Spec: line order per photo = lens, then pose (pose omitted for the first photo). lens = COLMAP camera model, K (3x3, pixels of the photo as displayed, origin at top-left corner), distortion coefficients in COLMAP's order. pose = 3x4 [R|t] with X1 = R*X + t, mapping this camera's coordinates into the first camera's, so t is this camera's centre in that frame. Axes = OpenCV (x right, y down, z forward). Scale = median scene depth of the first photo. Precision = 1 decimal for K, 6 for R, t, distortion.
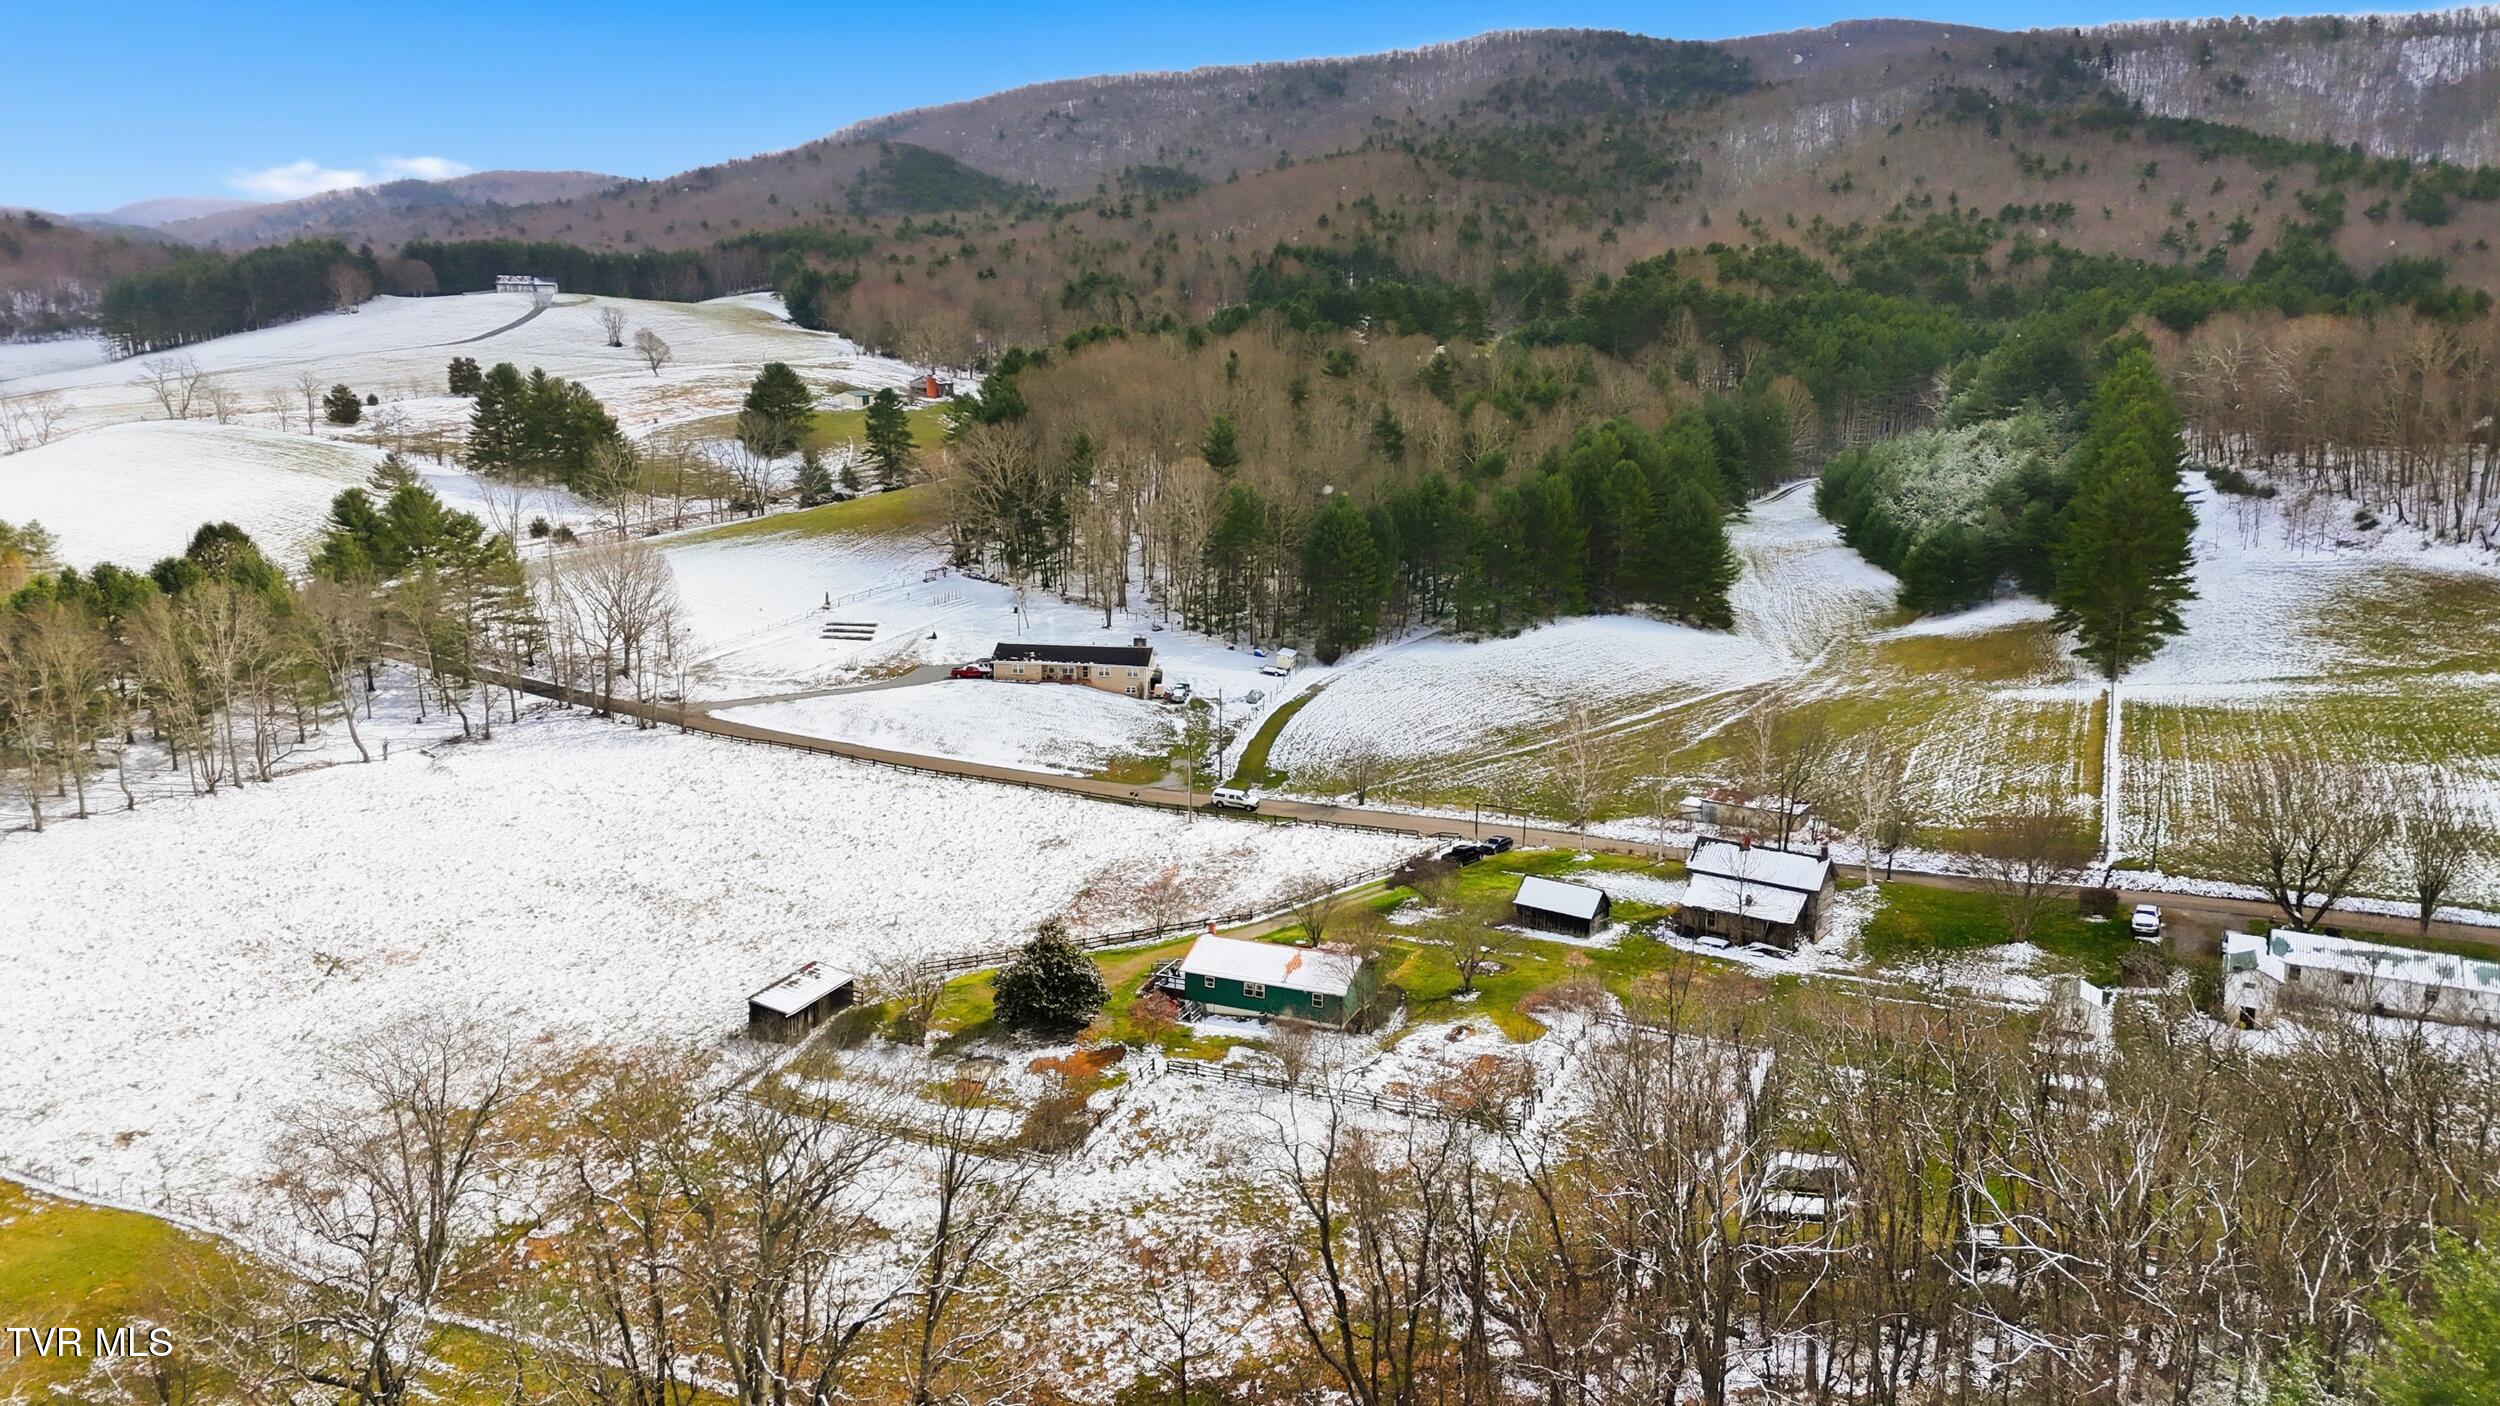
lens RADIAL K [[1722.2, 0, 1232.1], [0, 1722.2, 701.0], [0, 0, 1]] dist [0.085720, -0.077860]
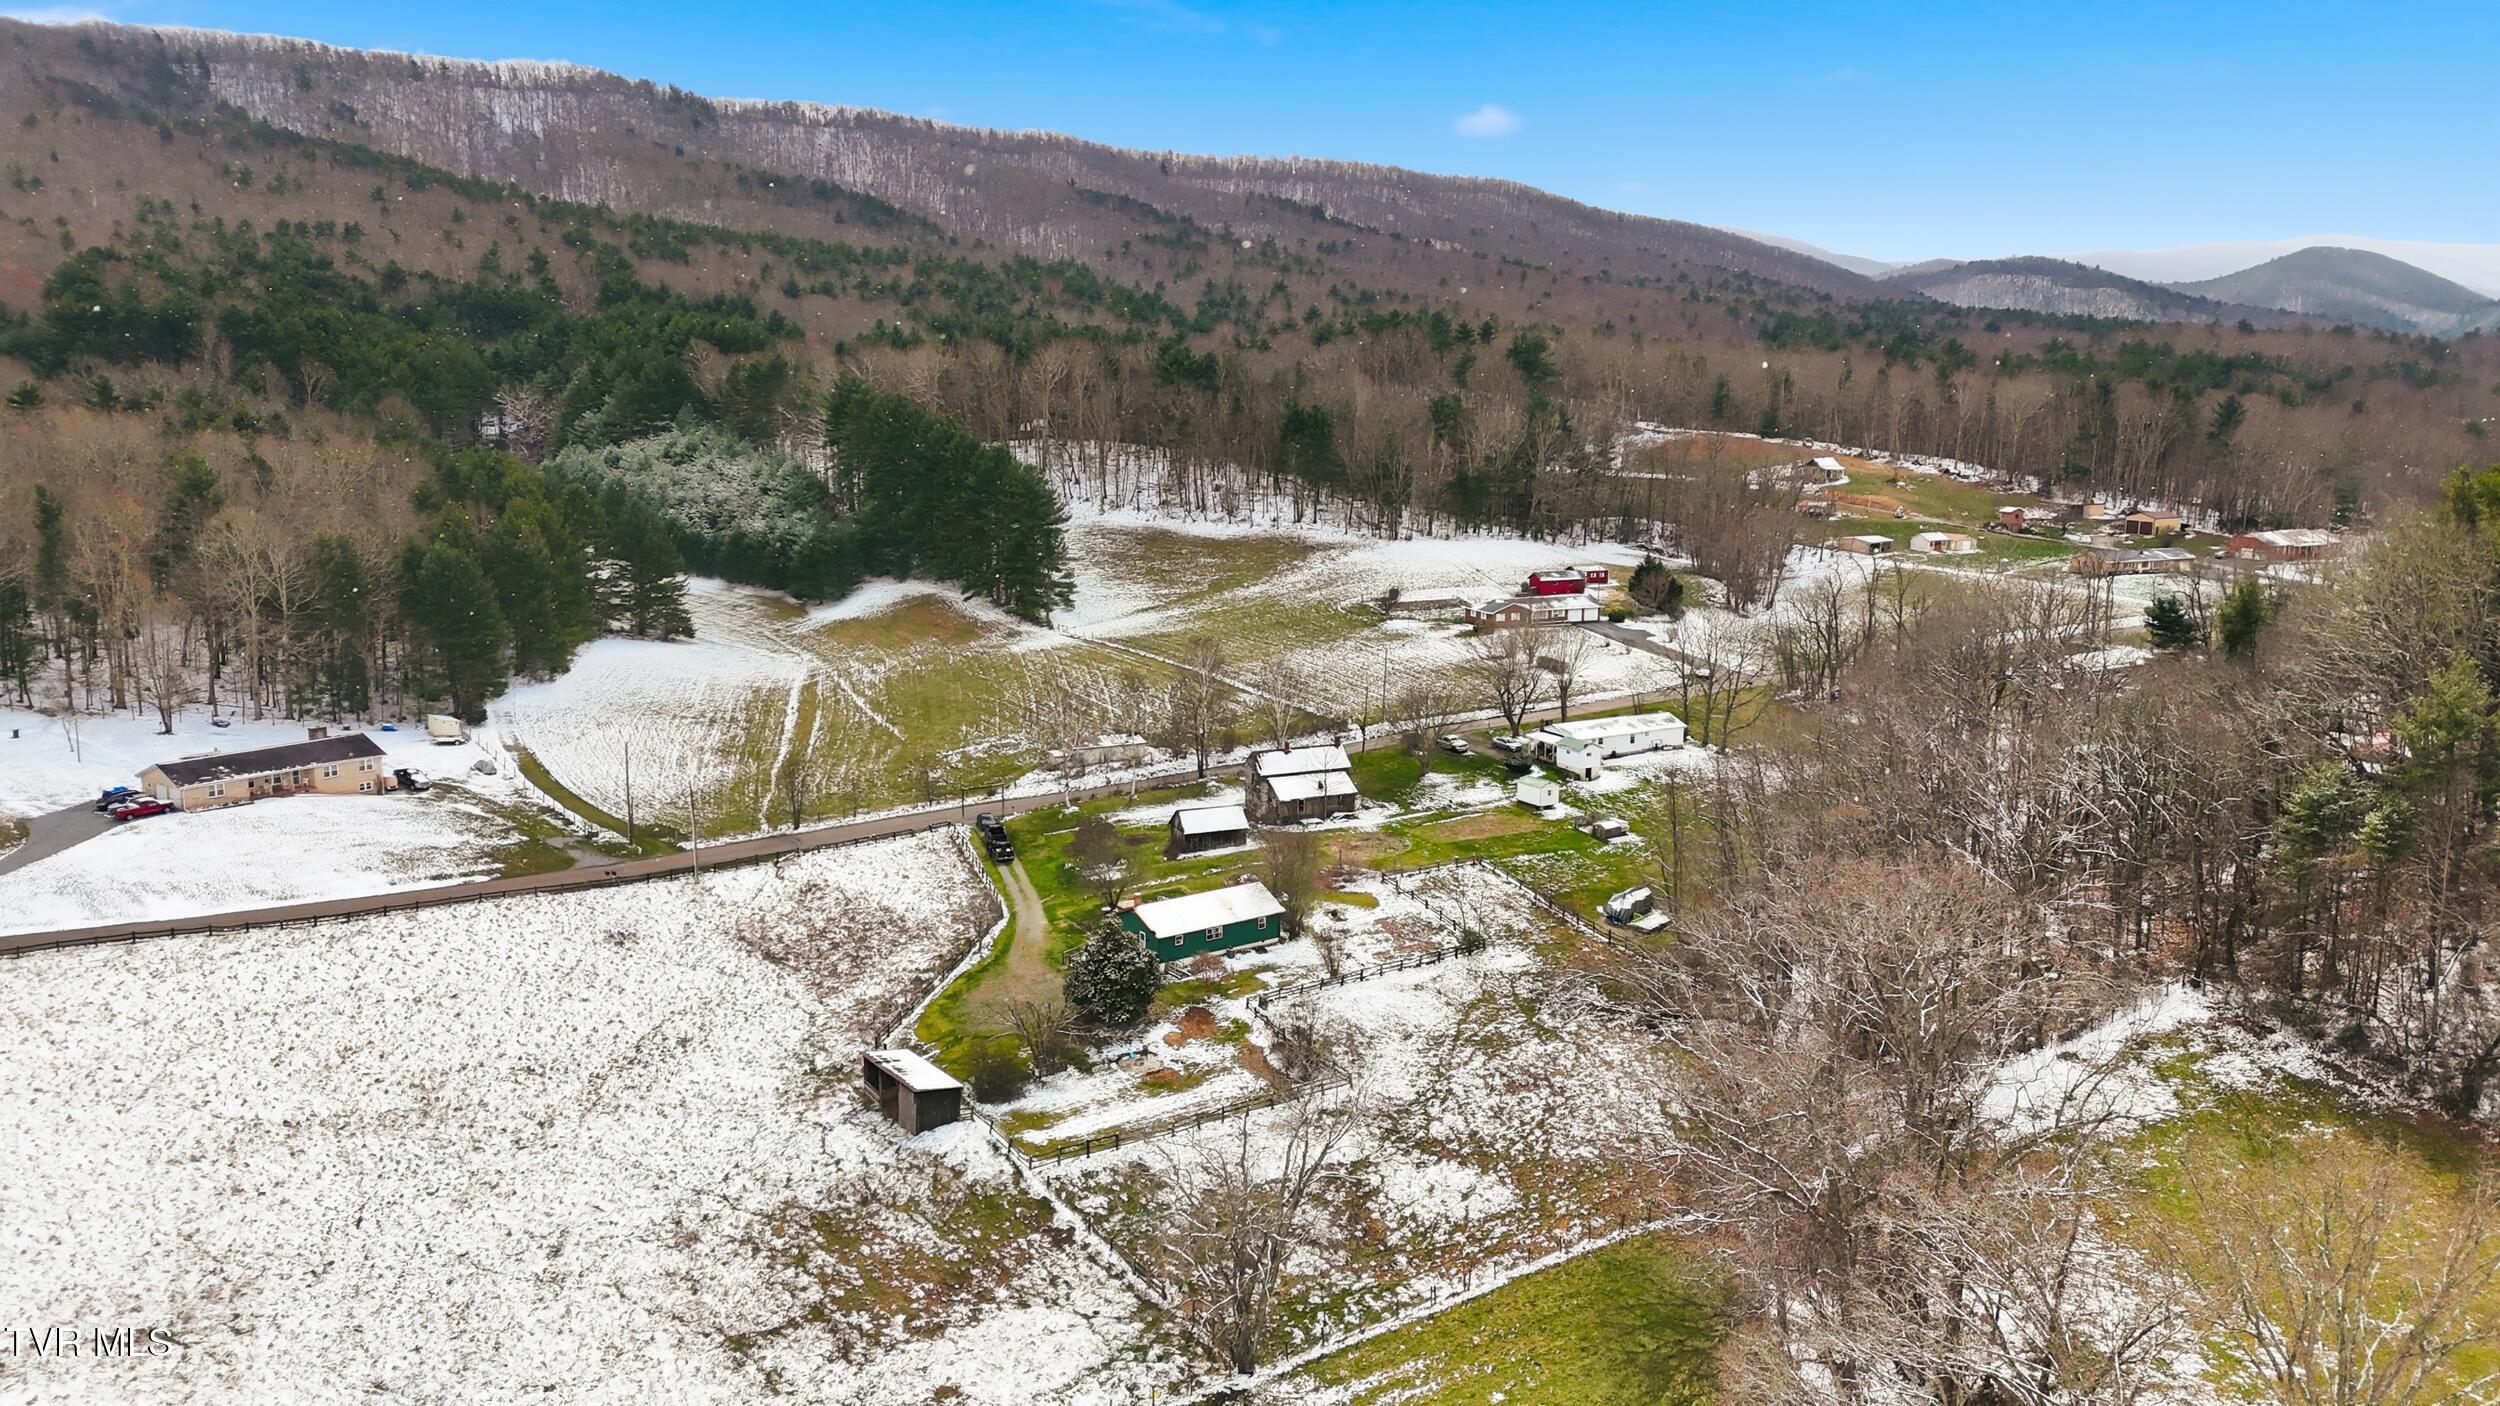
lens RADIAL K [[1722.2, 0, 1232.1], [0, 1722.2, 701.0], [0, 0, 1]] dist [0.085720, -0.077860]
pose [[0.562158, -0.166441, 0.810108, -0.496795], [0.174076, 0.981408, 0.080839, -0.041910], [-0.808502, 0.095576, 0.580680, 0.174009]]
